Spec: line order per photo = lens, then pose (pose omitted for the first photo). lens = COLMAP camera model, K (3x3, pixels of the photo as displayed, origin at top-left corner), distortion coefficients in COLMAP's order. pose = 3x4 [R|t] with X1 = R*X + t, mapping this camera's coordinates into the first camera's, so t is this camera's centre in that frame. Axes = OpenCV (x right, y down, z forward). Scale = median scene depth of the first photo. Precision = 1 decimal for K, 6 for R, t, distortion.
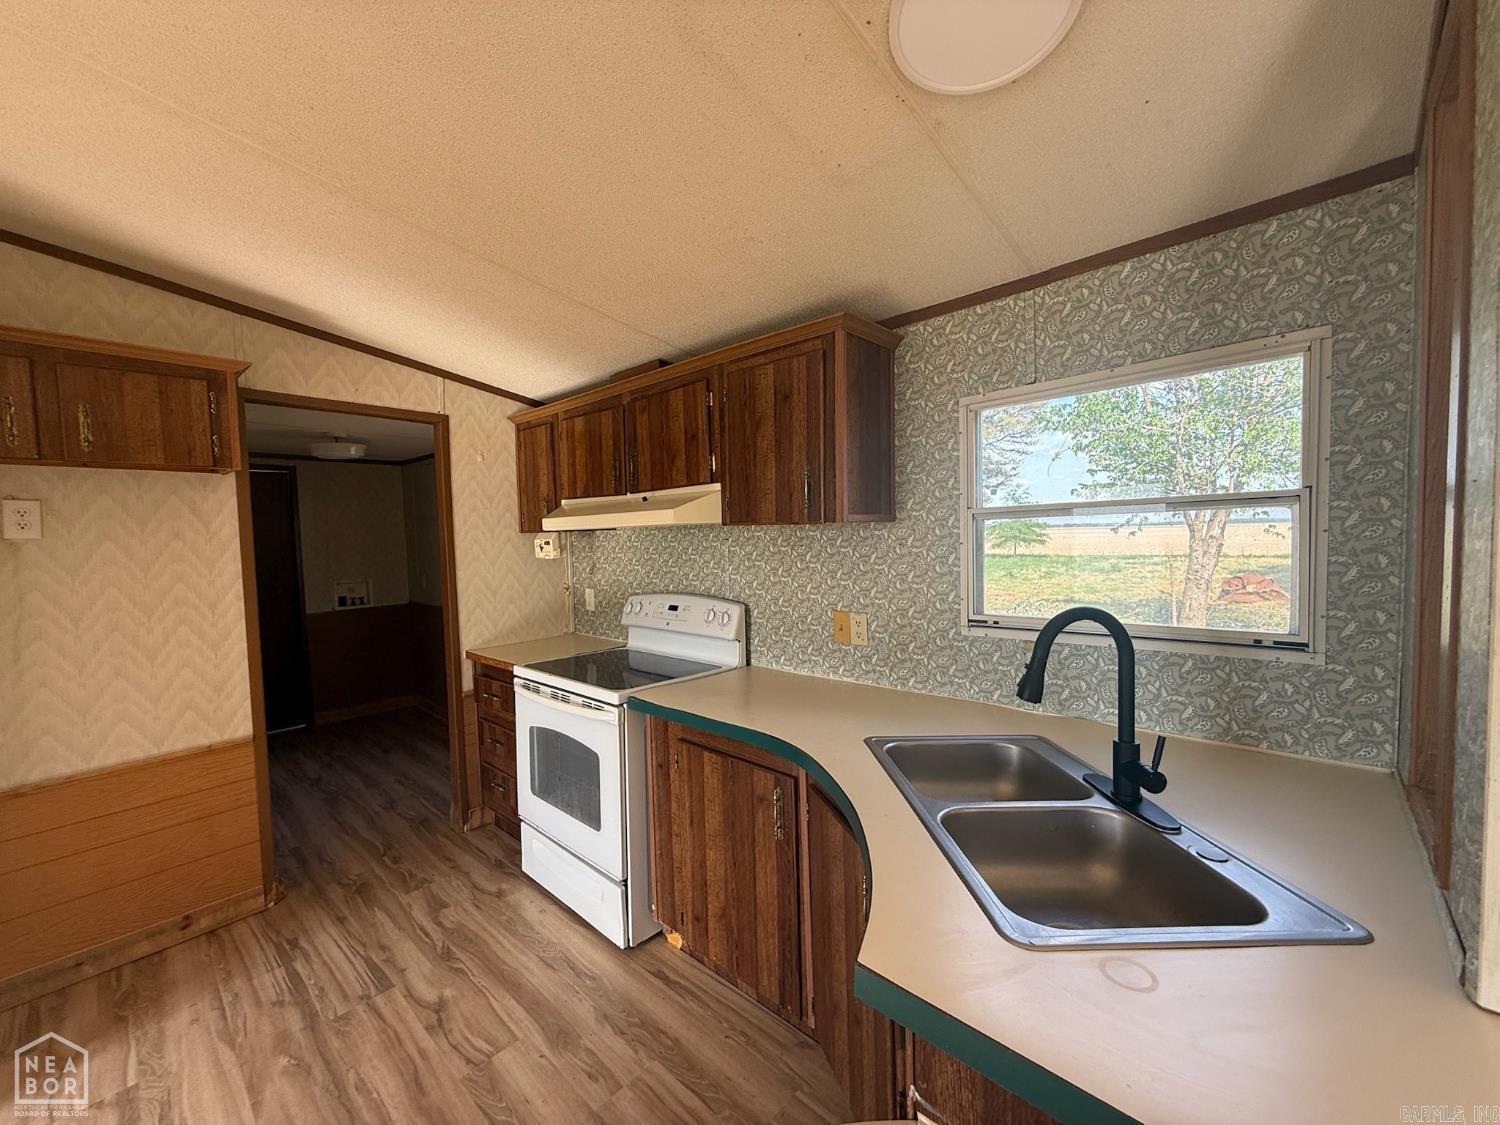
lens RADIAL K [[599.1, 0, 710.1], [0, 599.1, 564.7], [0, 0, 1]] dist [0.049504, 0.000095]
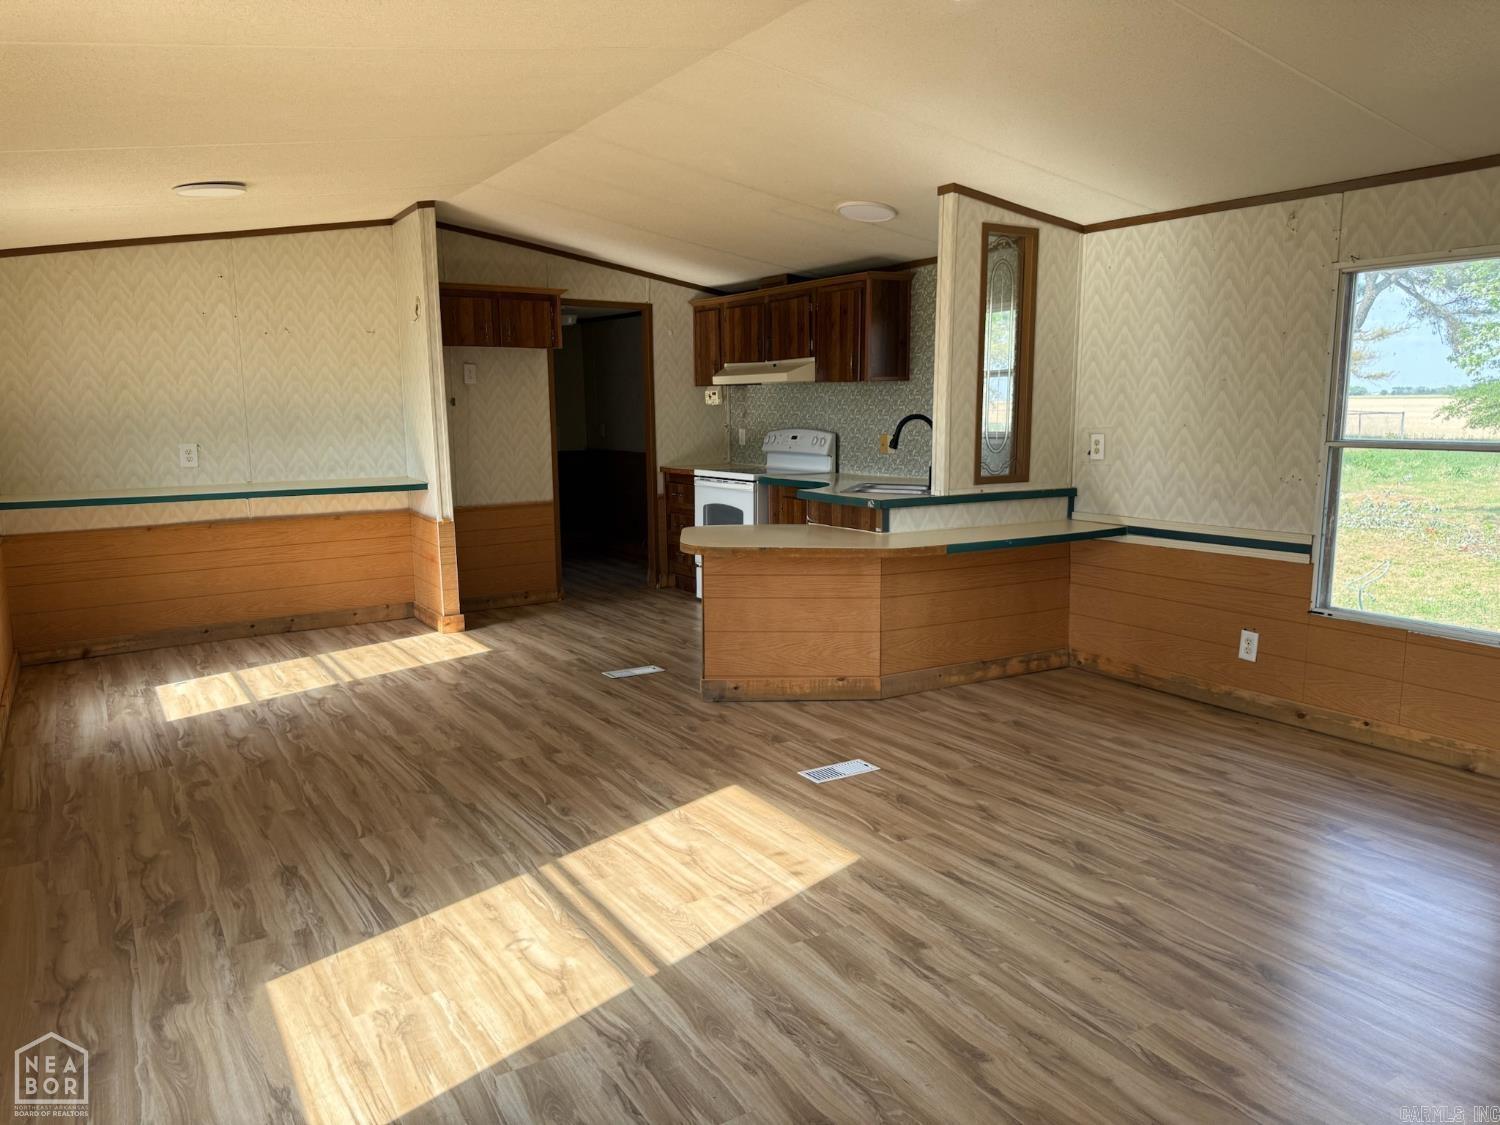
lens RADIAL K [[1050.0, 0, 745.4], [0, 1050.0, 572.3], [0, 0, 1]] dist [0.184824, -0.229291]
pose [[0.977920, 0.049602, -0.203009, 0.396617], [-0.026678, 0.993107, 0.114139, 0.115706], [0.207271, -0.106203, 0.972502, -1.749299]]
